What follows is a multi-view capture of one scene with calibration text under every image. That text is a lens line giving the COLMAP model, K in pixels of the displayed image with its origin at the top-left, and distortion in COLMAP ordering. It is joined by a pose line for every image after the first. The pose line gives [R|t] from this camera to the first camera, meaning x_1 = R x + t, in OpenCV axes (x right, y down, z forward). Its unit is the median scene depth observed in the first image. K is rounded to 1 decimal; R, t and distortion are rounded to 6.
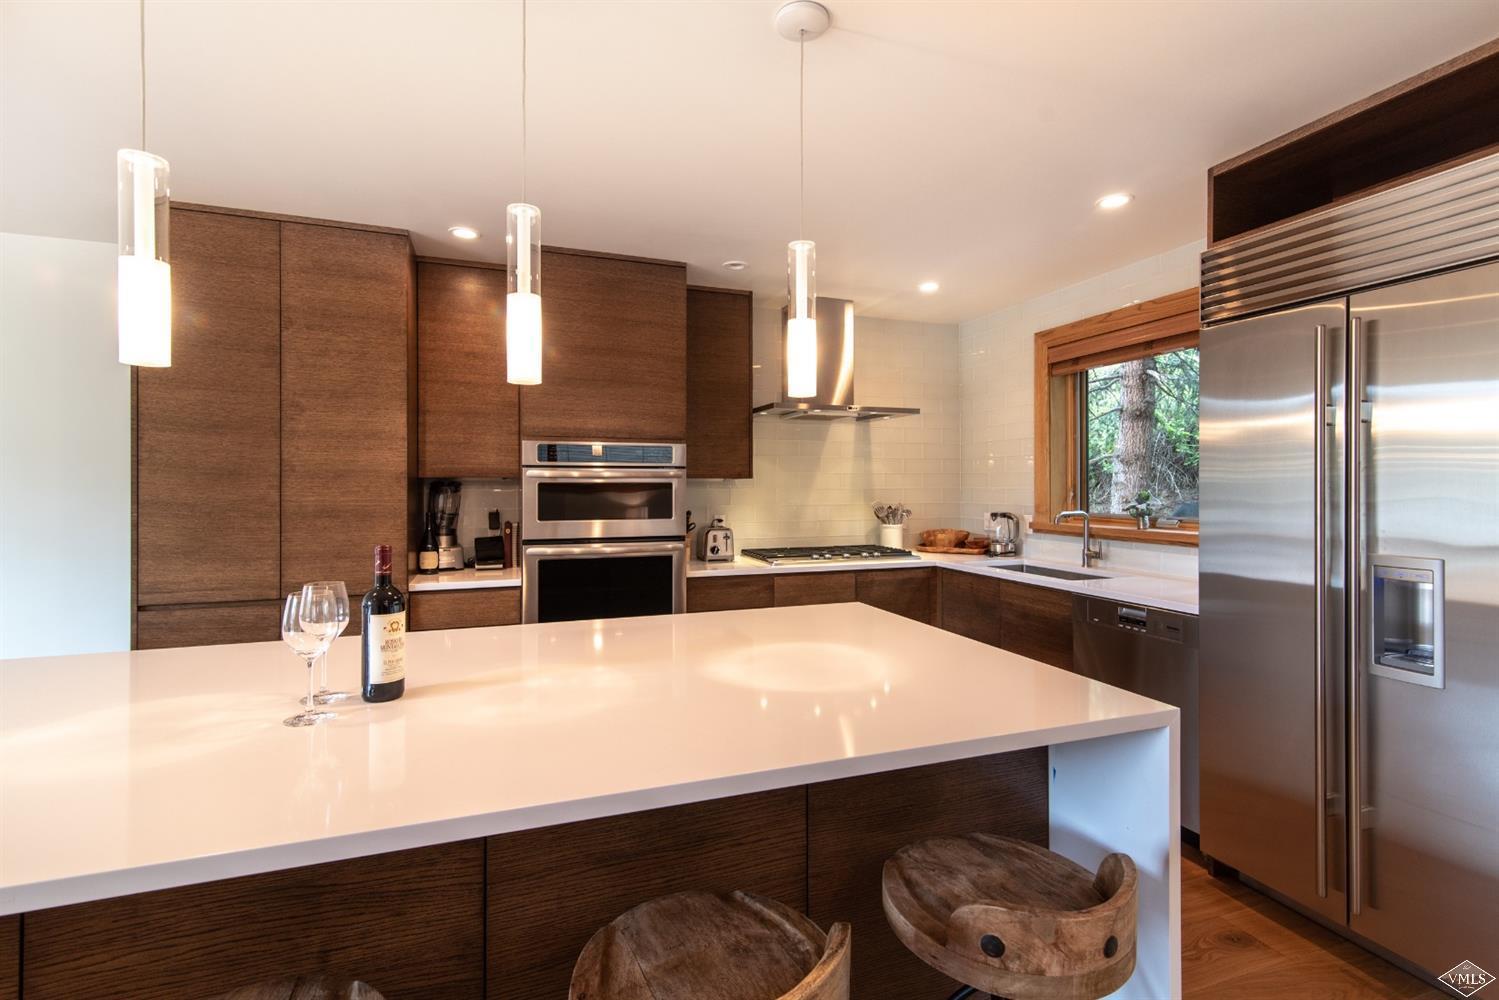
lens RADIAL K [[683.7, 0, 747.6], [0, 683.7, 483.7], [0, 0, 1]] dist [0.015637, -0.000017]
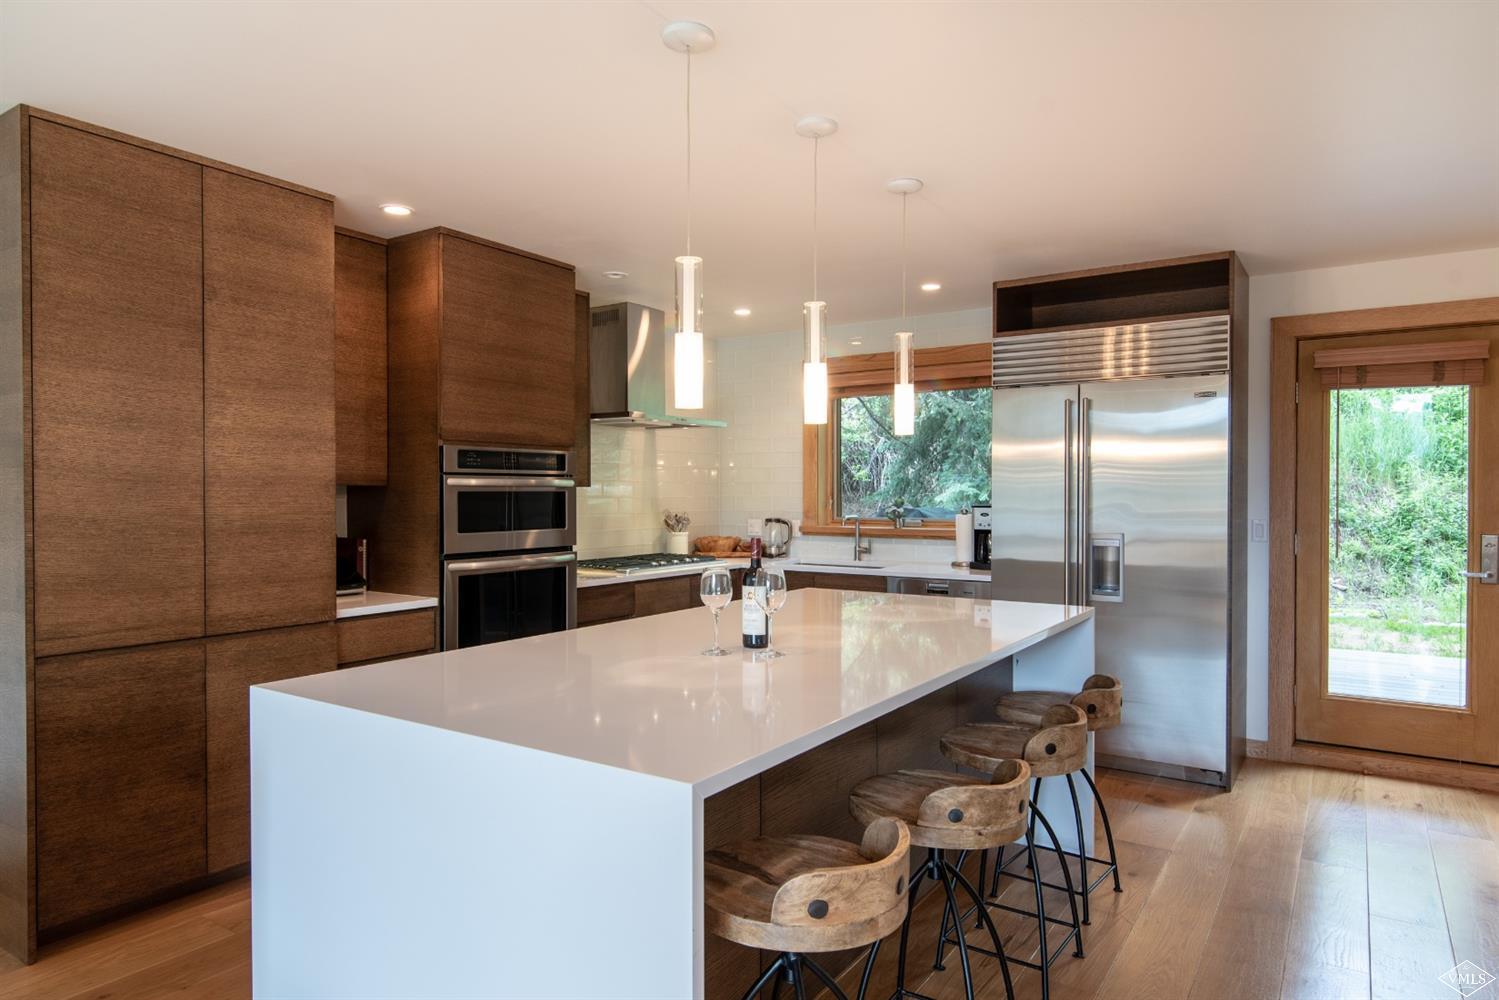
lens RADIAL K [[912.3, 0, 749.5], [0, 912.3, 500.0], [0, 0, 1]] dist [0.005199, 0.001310]
pose [[0.801684, -0.005457, 0.597723, -0.735335], [-0.000390, 0.999953, 0.009652, -0.002219], [-0.597748, -0.007972, 0.801645, -0.213460]]
